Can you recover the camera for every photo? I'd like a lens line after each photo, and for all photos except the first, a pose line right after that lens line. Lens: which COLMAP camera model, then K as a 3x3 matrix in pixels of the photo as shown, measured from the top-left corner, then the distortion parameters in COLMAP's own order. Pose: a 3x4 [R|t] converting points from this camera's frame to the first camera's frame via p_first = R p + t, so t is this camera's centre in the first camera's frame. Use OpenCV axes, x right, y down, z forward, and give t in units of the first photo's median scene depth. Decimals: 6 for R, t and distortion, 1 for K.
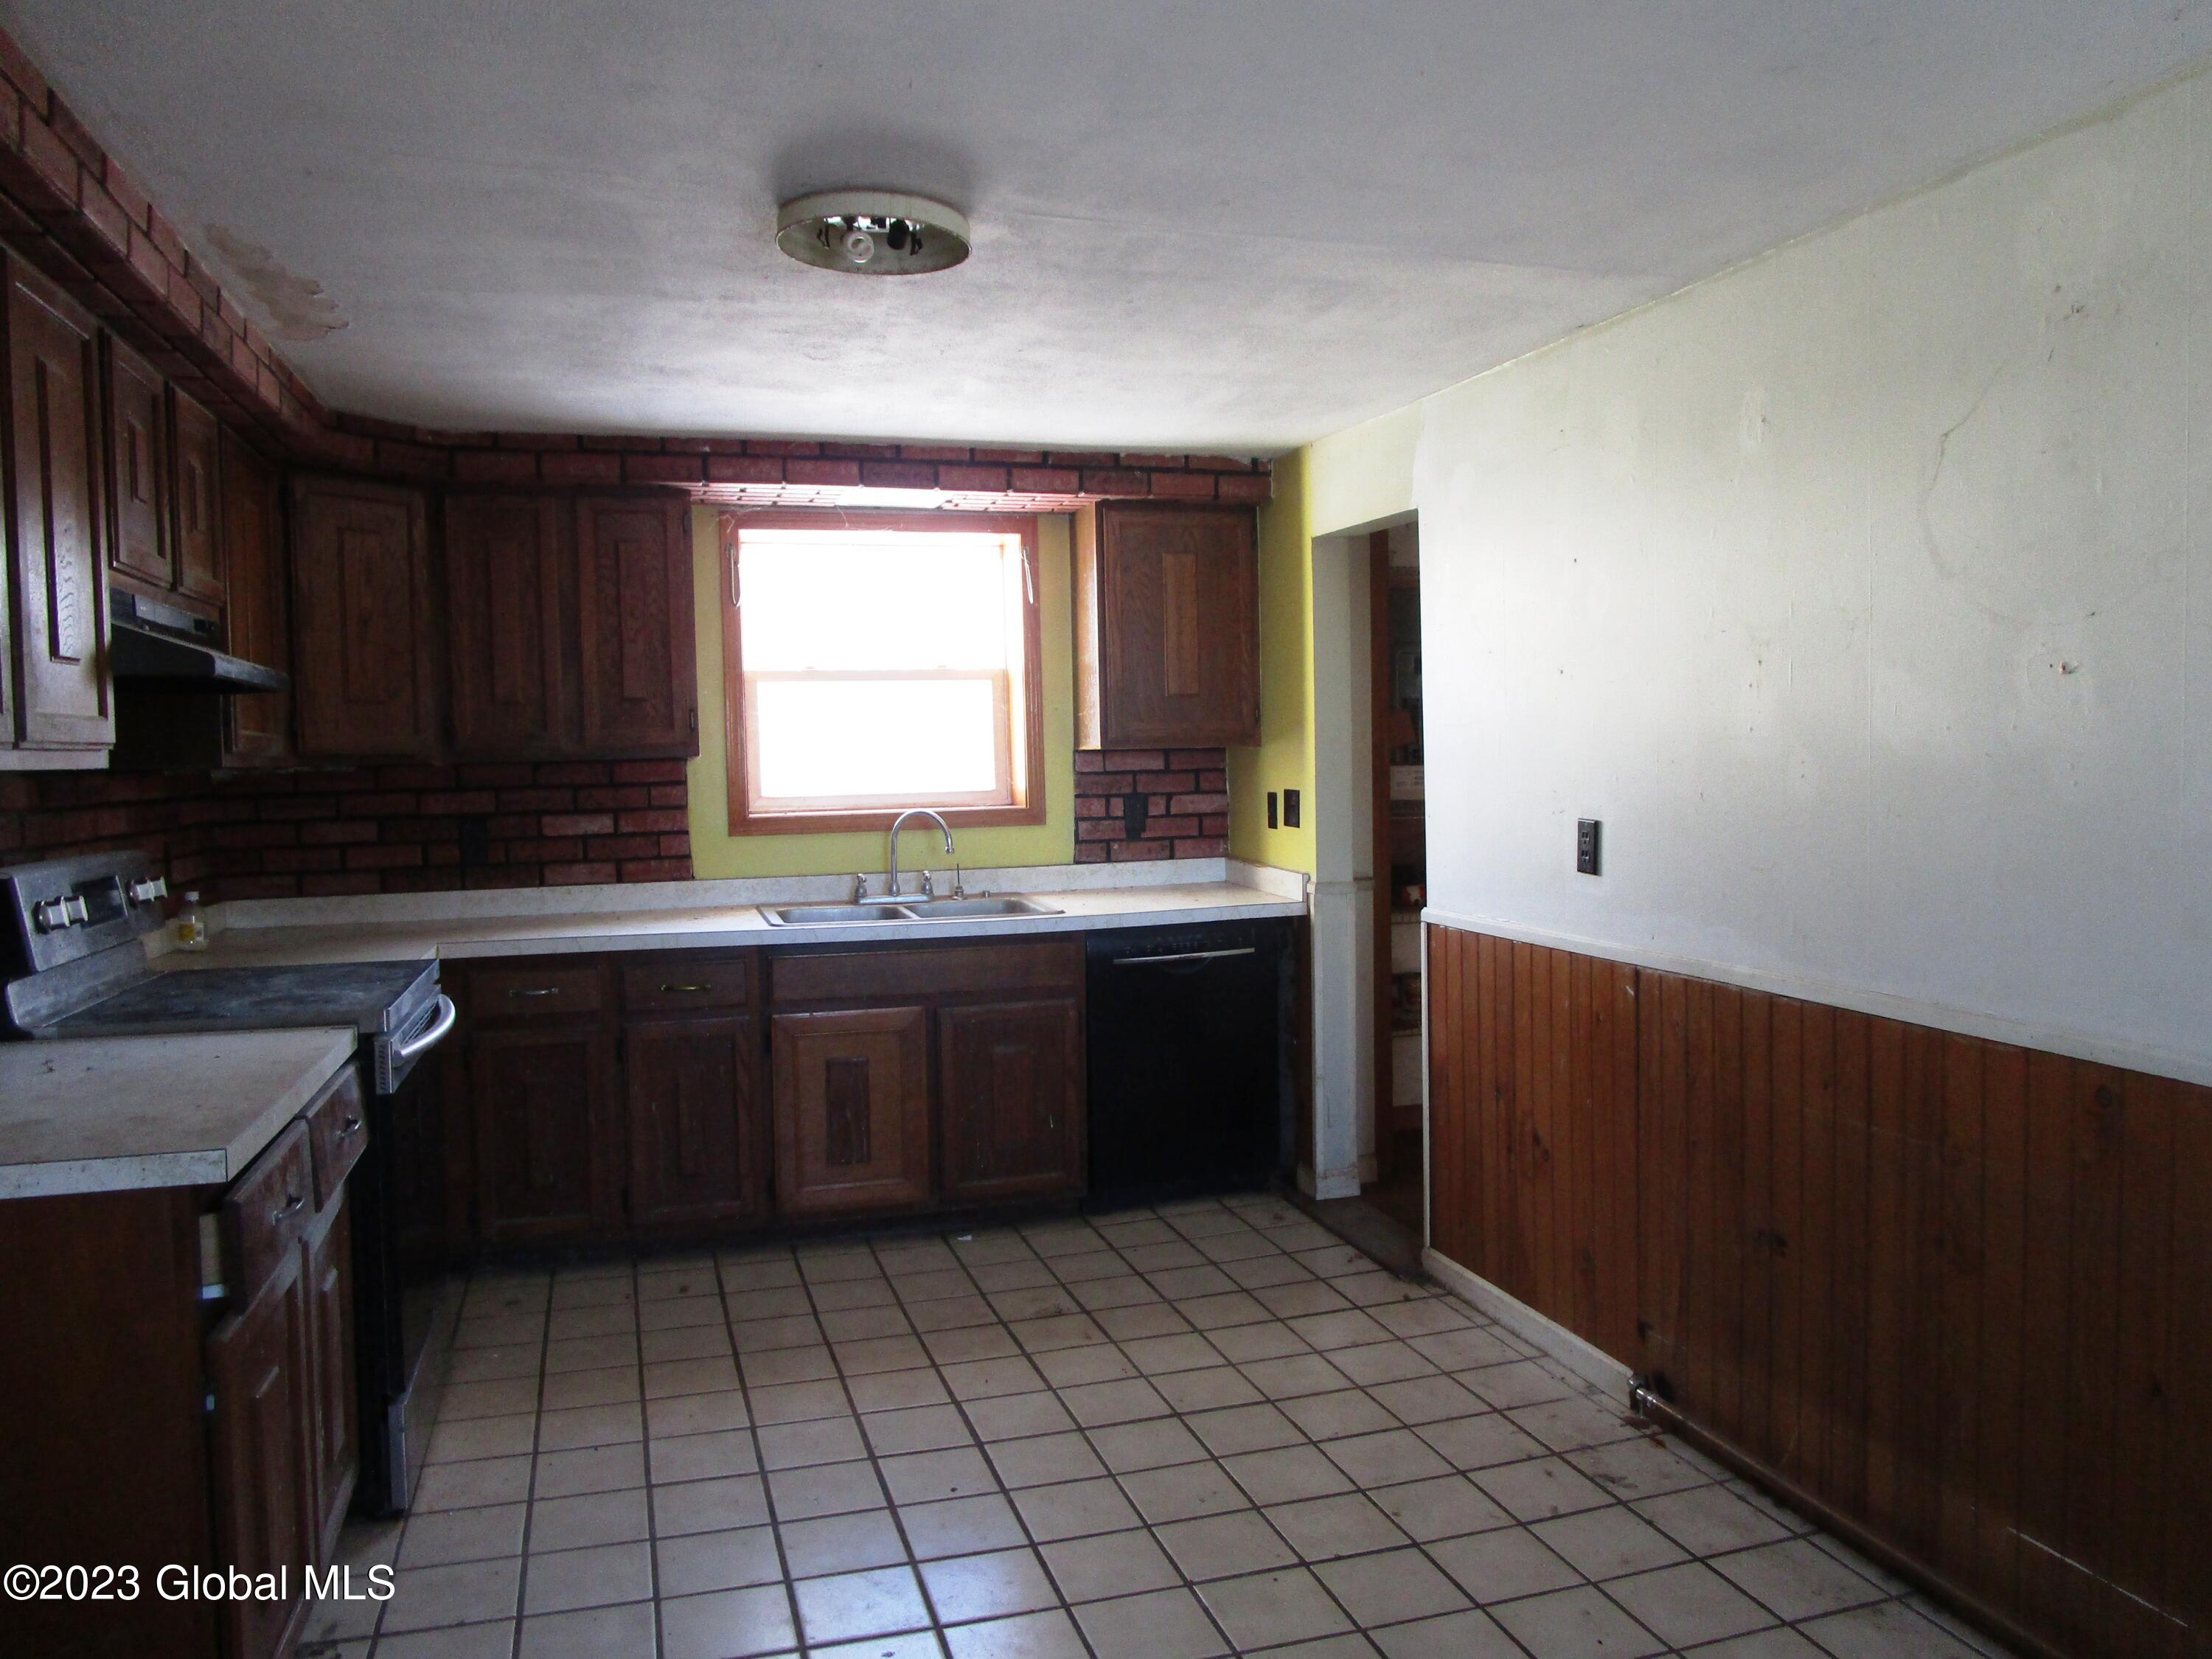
lens RADIAL K [[1584.8, 0, 1103.0], [0, 1584.8, 833.0], [0, 0, 1]] dist [-0.010044, 0.001320]
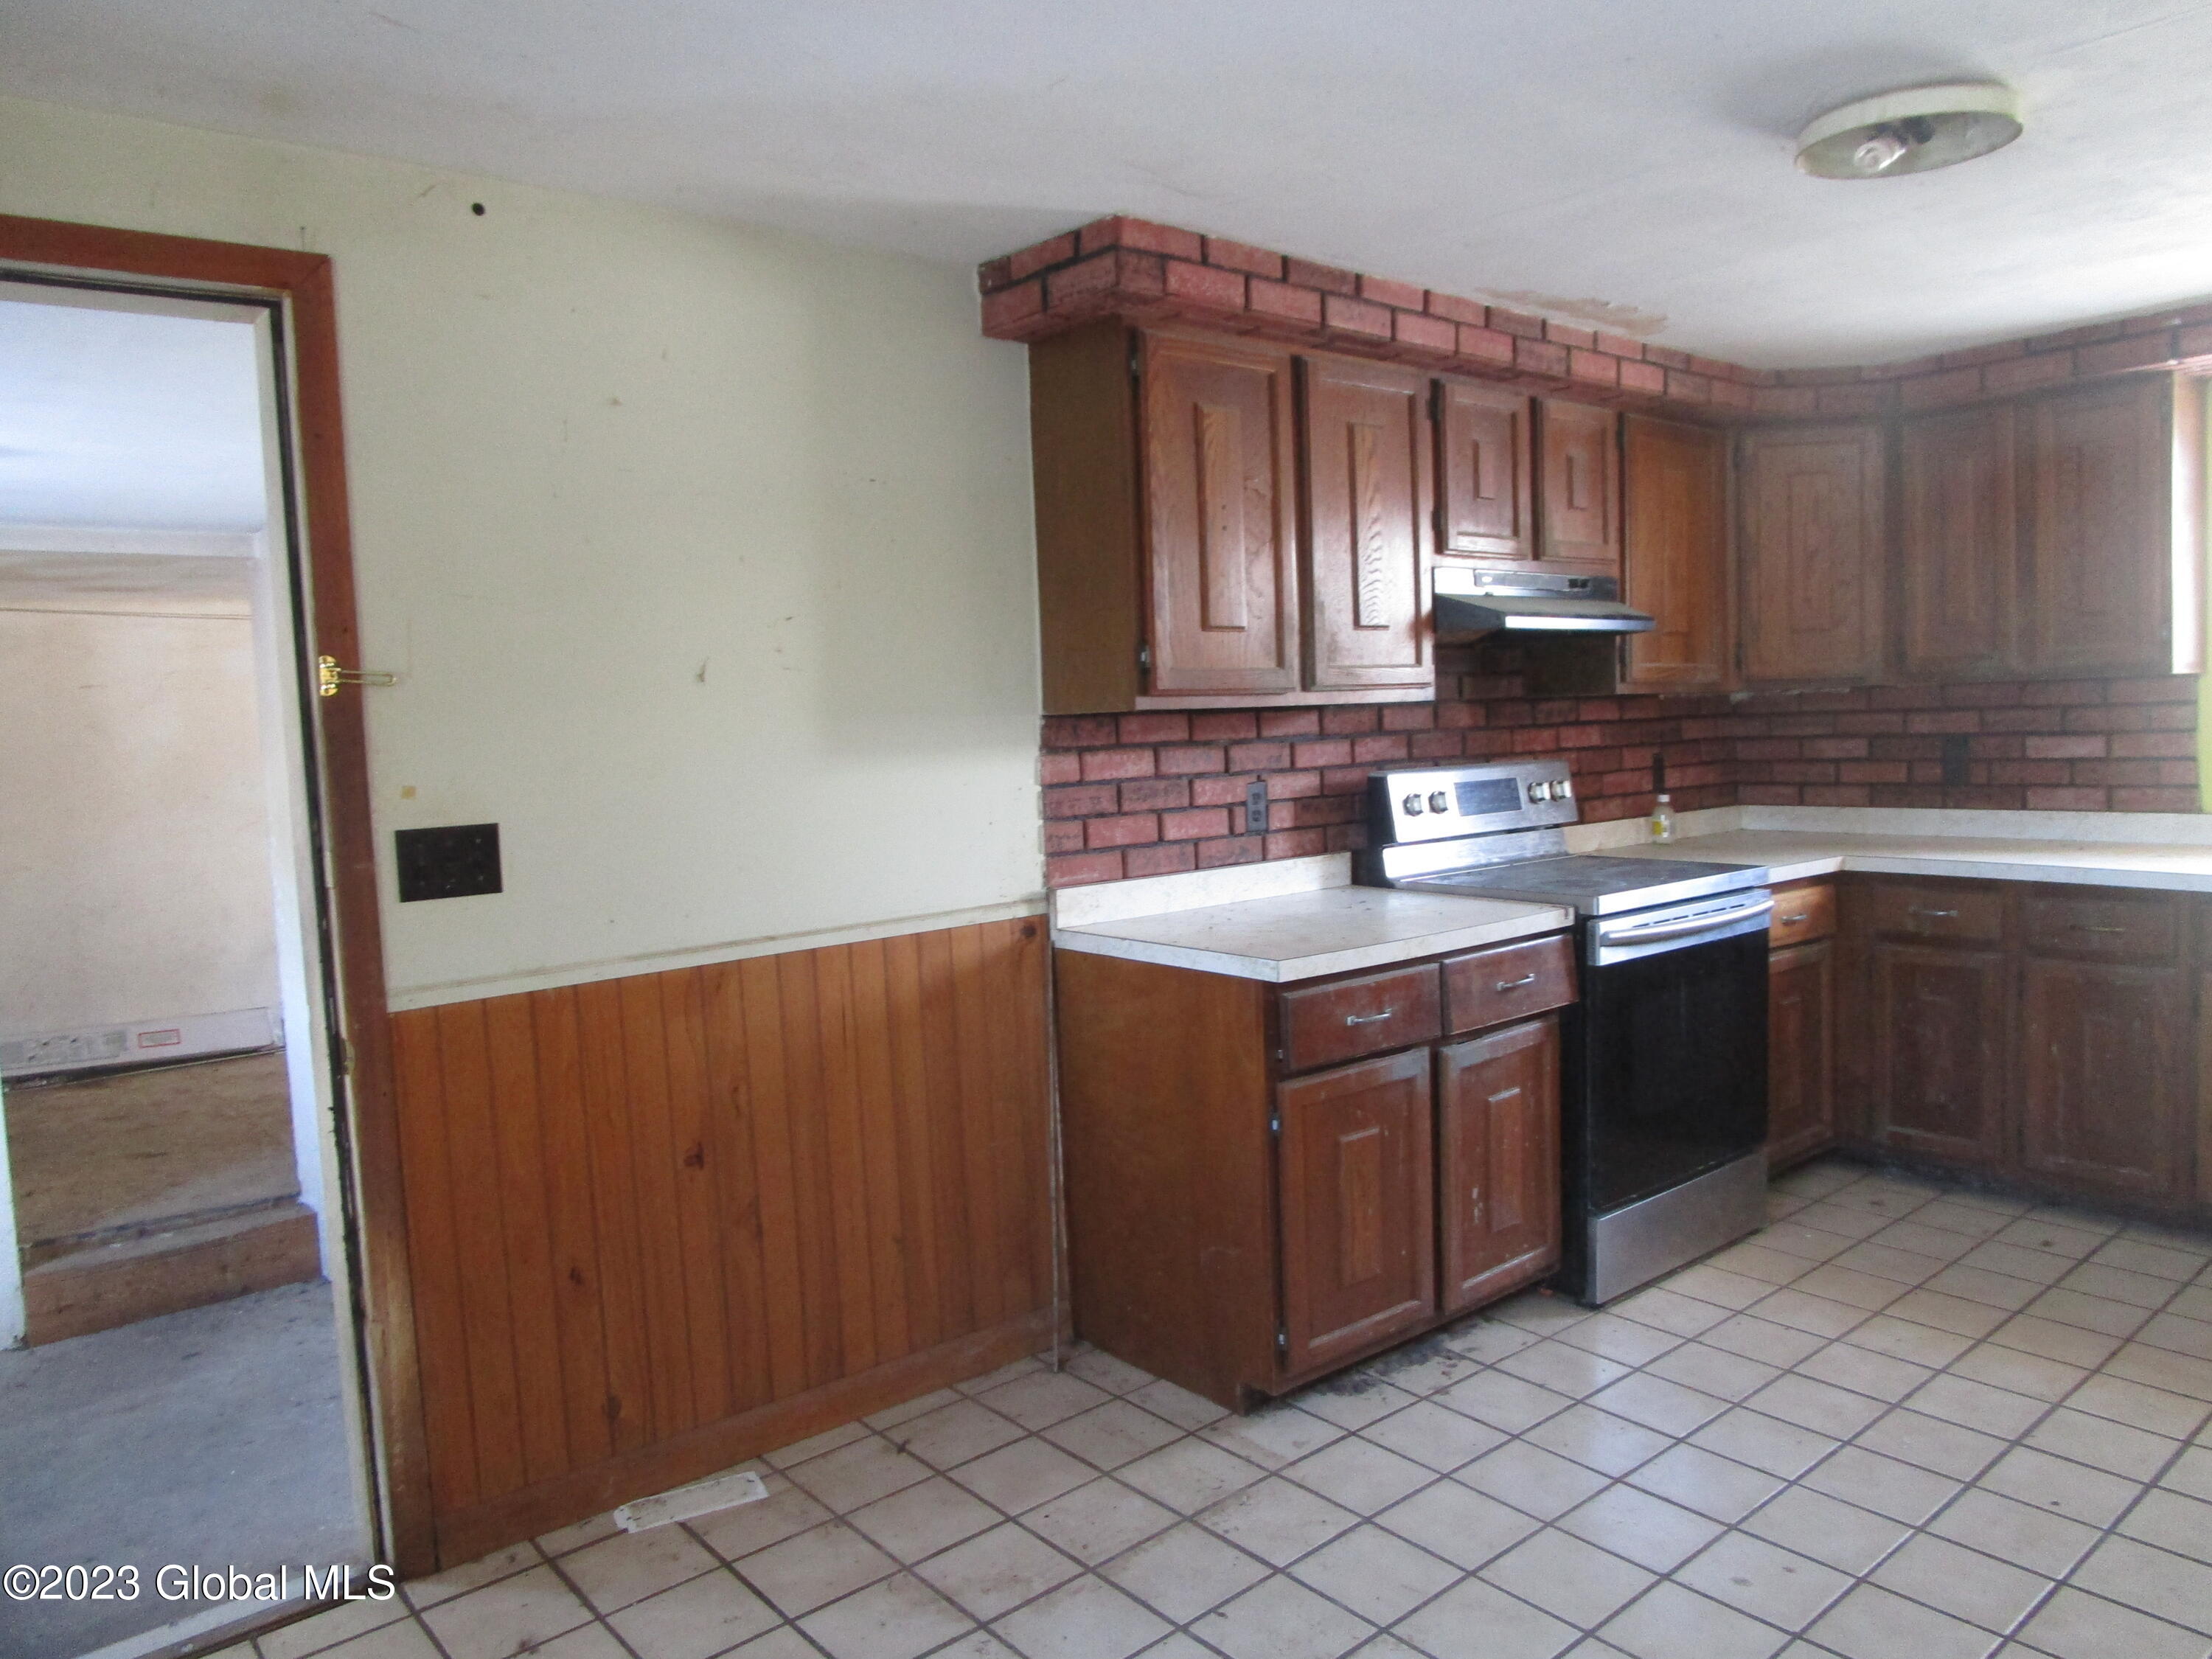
lens RADIAL K [[1584.8, 0, 1104.0], [0, 1584.8, 830.9], [0, 0, 1]] dist [-0.010044, 0.001320]
pose [[0.414327, 0.072474, -0.907238, 0.311345], [-0.019557, 0.997303, 0.070737, -0.011473], [0.909918, -0.011565, 0.414627, 0.093456]]
